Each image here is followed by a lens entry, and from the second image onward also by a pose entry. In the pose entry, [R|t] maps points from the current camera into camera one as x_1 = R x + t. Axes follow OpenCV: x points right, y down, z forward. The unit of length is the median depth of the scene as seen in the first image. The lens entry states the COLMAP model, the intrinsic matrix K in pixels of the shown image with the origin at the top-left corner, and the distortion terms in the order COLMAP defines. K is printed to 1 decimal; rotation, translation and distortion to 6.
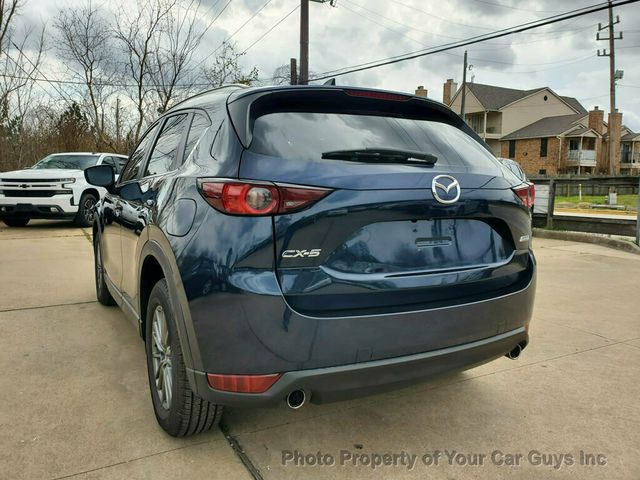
lens RADIAL K [[503.1, 0, 322.5], [0, 503.1, 235.6], [0, 0, 1]] dist [0.007734, 0.021582]
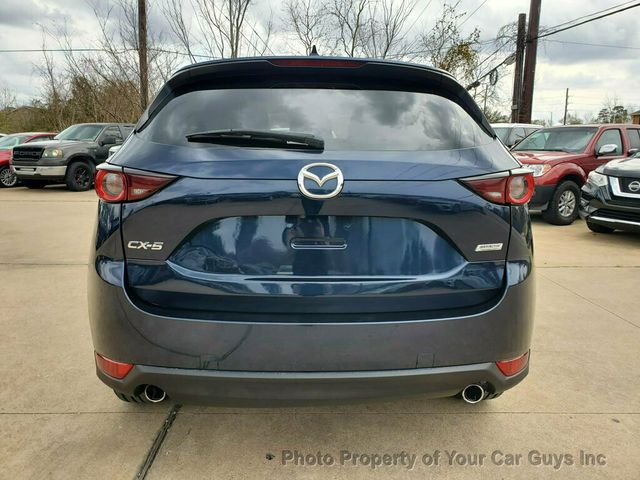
lens RADIAL K [[503.1, 0, 321.5], [0, 503.1, 240.9], [0, 0, 1]] dist [0.007734, 0.021582]
pose [[0.891361, 0.086751, -0.444915, 0.389982], [-0.056048, 0.995077, 0.081736, -0.039470], [0.449815, -0.047919, 0.891835, 0.177268]]
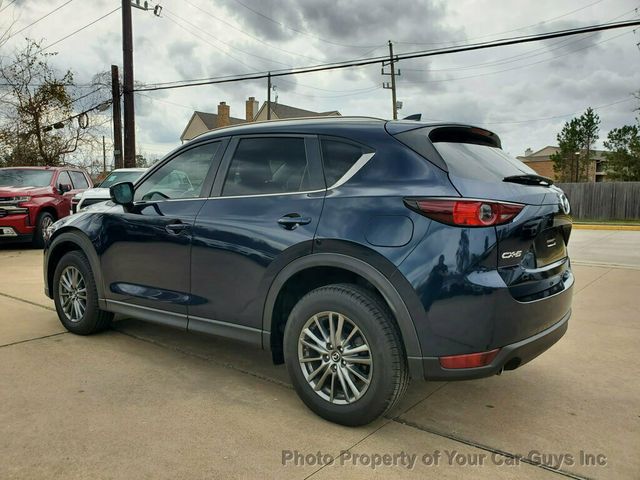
lens RADIAL K [[503.1, 0, 319.2], [0, 503.1, 240.5], [0, 0, 1]] dist [0.007734, 0.021582]
pose [[0.919633, -0.040341, 0.390703, -0.590014], [0.047379, 0.998842, -0.008389, -0.007743], [-0.389912, 0.026226, 0.920479, -0.010549]]
